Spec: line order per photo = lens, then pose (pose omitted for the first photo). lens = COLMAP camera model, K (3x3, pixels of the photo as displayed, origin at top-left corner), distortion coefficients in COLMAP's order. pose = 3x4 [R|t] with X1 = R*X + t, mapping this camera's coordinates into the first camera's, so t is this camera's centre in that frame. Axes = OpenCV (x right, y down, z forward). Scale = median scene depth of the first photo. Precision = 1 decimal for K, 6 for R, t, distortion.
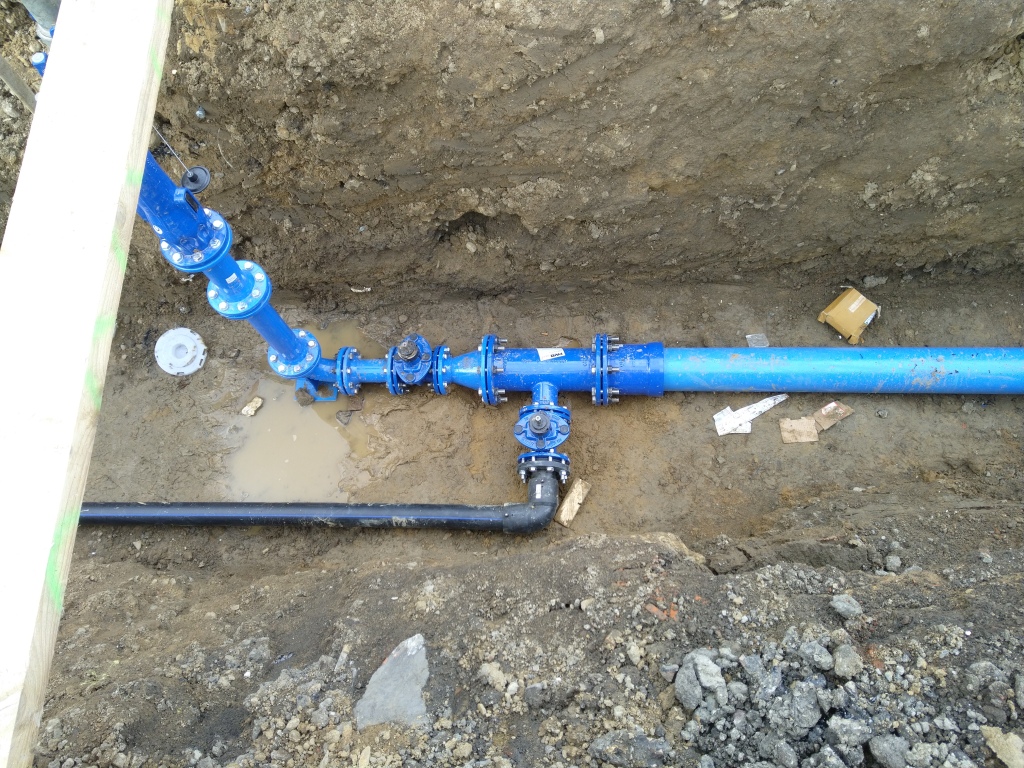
lens RADIAL K [[851.1, 0, 490.4], [0, 851.1, 384.1], [0, 0, 1]] dist [0.121006, -0.093030]
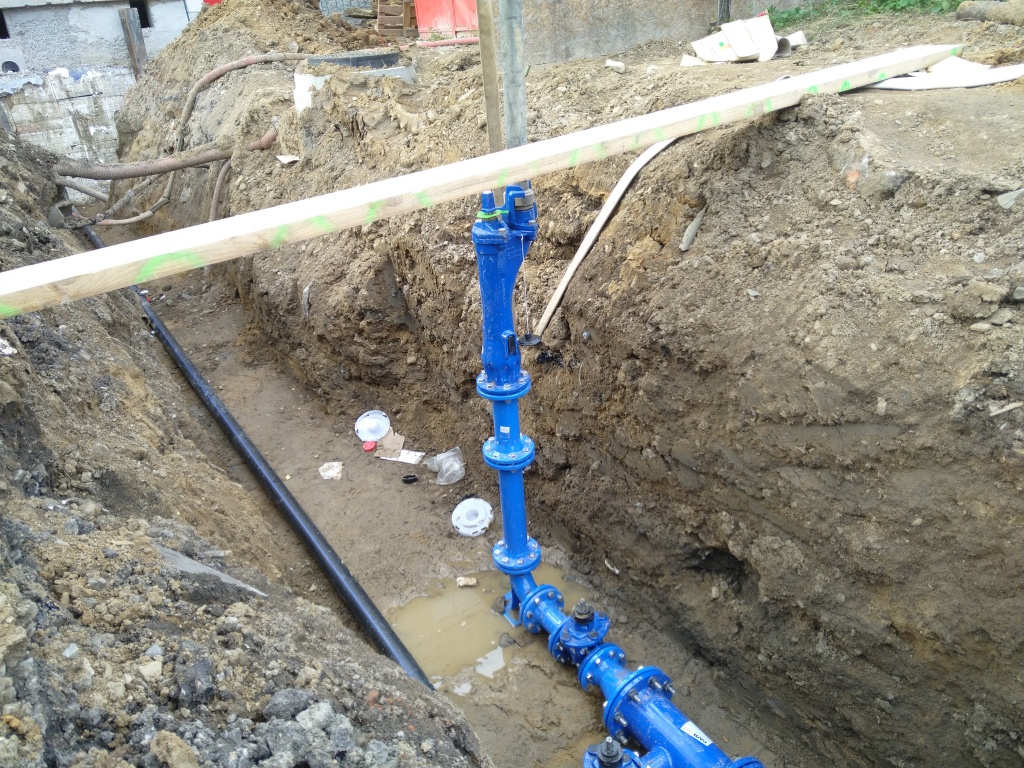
lens RADIAL K [[851.1, 0, 490.4], [0, 851.1, 384.1], [0, 0, 1]] dist [0.121006, -0.093030]
pose [[0.554643, 0.422720, -0.716714, 0.506255], [-0.757785, 0.612399, -0.225232, 0.117993], [0.343705, 0.668039, 0.659994, 0.171836]]
